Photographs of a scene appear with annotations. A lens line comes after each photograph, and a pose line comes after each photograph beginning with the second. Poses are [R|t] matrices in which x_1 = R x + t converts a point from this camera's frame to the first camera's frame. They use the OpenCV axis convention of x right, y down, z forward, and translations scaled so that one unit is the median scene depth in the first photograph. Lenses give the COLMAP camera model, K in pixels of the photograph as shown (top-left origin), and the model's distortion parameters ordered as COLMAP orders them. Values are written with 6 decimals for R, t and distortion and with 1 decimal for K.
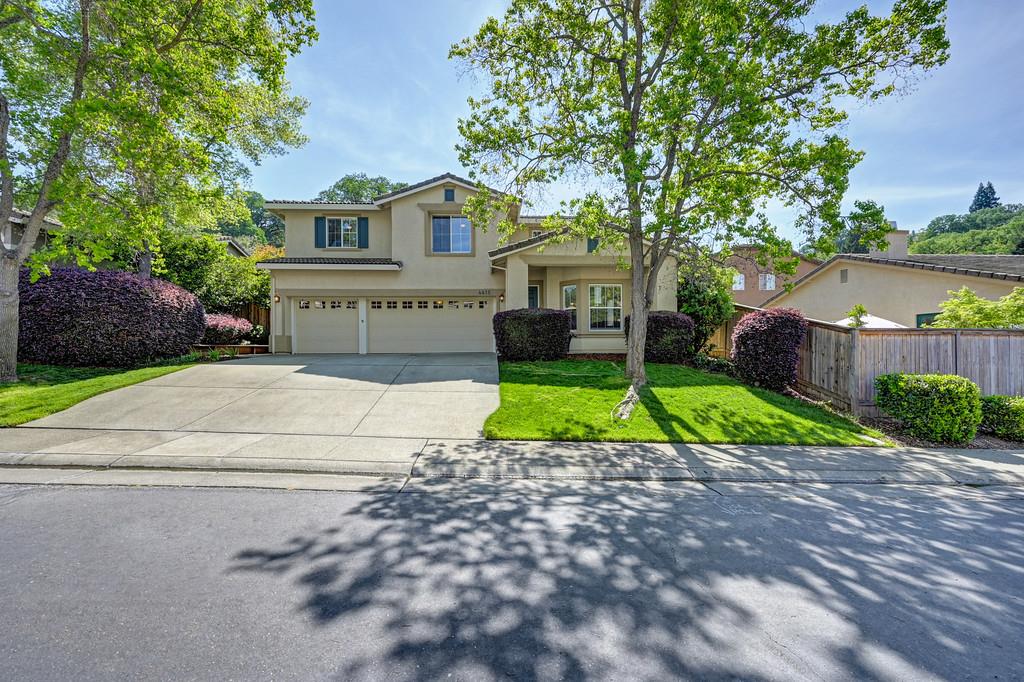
lens RADIAL K [[418.0, 0, 519.1], [0, 418.0, 339.0], [0, 0, 1]] dist [-0.008273, -0.000179]
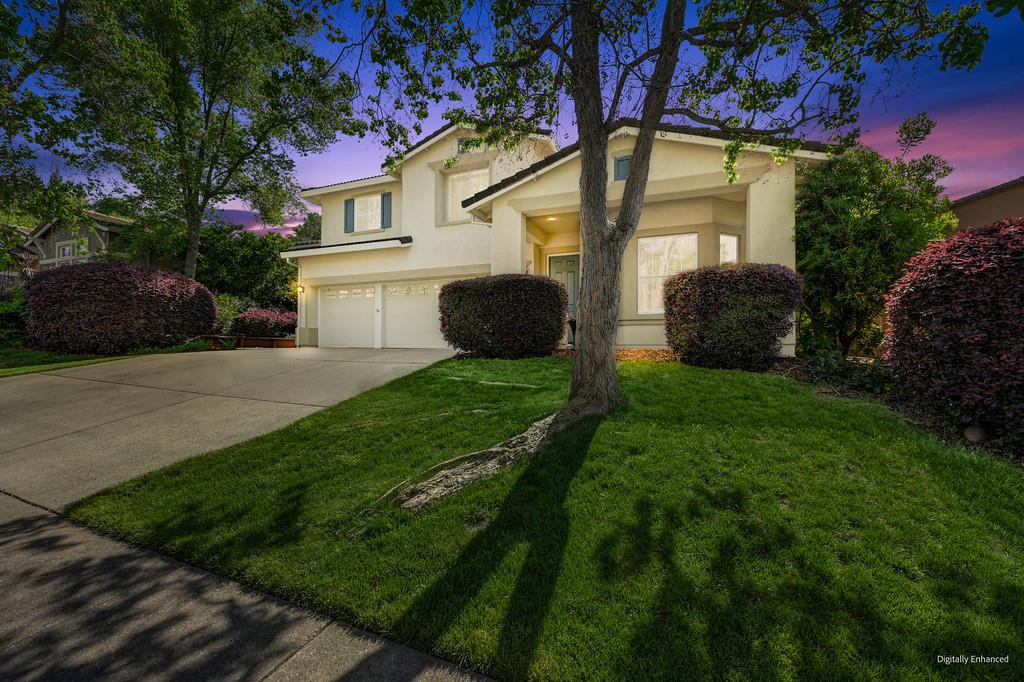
lens RADIAL K [[418.0, 0, 504.0], [0, 418.0, 341.4], [0, 0, 1]] dist [-0.008273, -0.000179]
pose [[0.899995, 0.004345, -0.435879, 0.300048], [-0.005873, 0.999980, -0.002157, 0.026644], [0.435861, 0.004501, 0.900003, 0.418942]]
